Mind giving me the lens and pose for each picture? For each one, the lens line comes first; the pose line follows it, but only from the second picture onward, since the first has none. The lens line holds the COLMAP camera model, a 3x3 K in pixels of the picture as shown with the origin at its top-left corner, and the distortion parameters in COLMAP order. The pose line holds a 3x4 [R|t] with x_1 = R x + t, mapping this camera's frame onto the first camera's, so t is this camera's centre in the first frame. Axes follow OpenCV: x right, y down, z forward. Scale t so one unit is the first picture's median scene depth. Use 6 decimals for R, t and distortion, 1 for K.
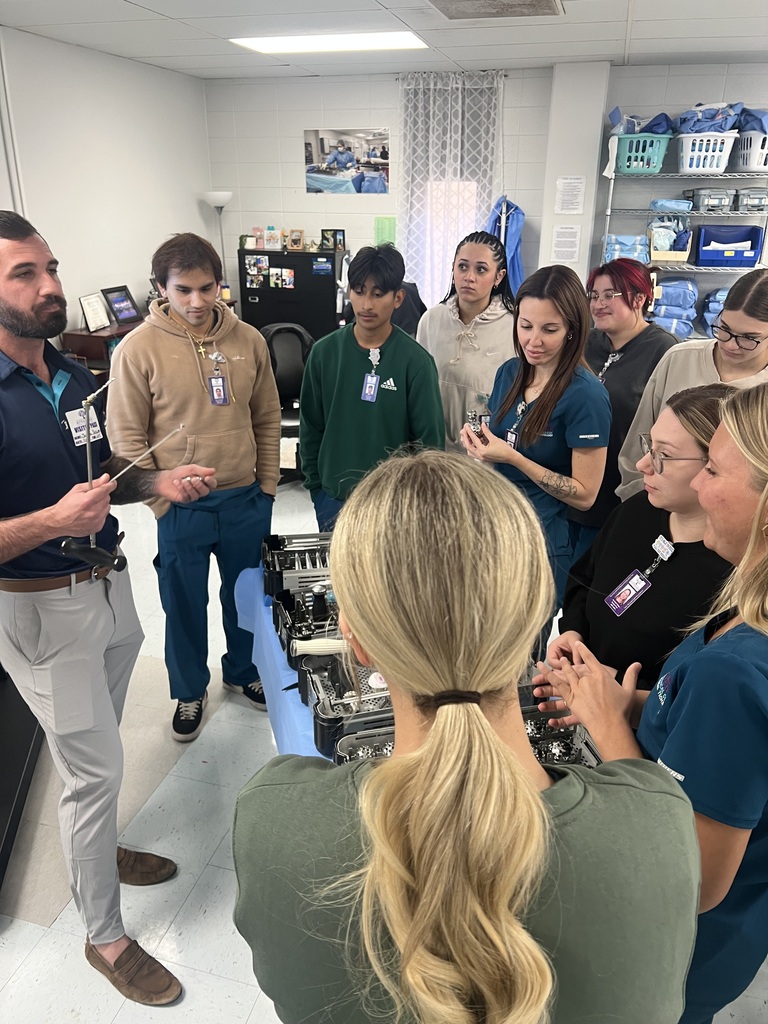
lens RADIAL K [[770.3, 0, 385.6], [0, 770.3, 511.3], [0, 0, 1]] dist [-0.004831, -0.001009]
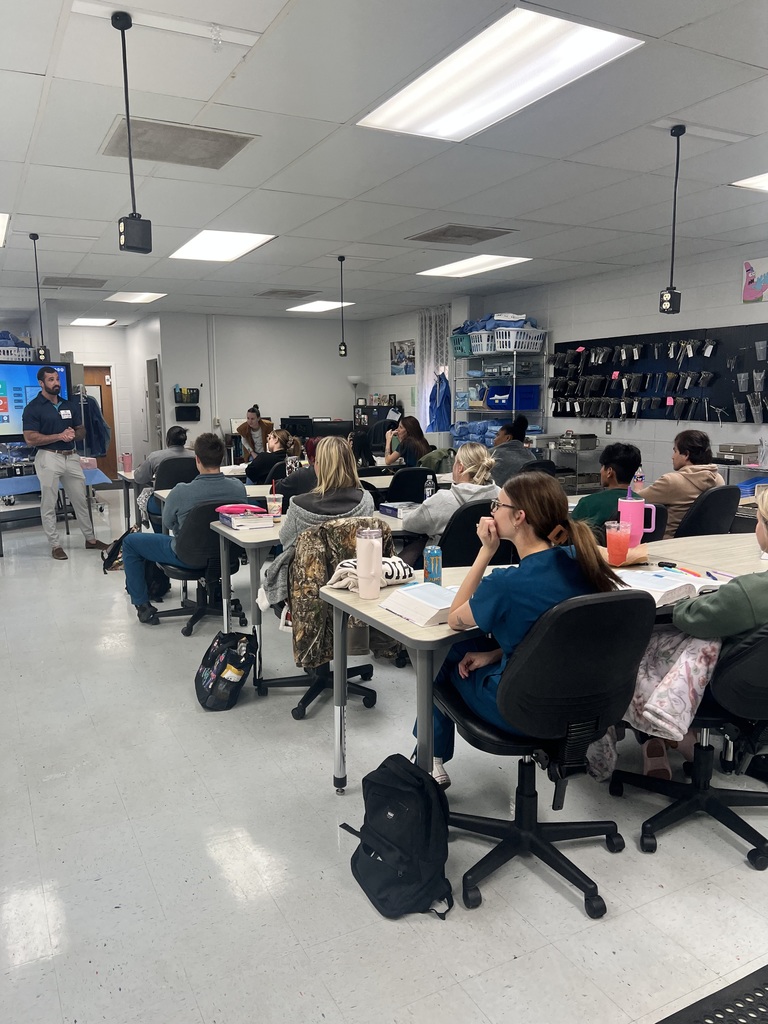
lens RADIAL K [[770.3, 0, 384.5], [0, 770.3, 512.2], [0, 0, 1]] dist [-0.004831, -0.001009]
pose [[0.687629, 0.094403, -0.719899, 1.233039], [-0.259138, 0.958119, -0.121881, 0.113015], [0.678243, 0.270362, 0.683294, -0.143275]]
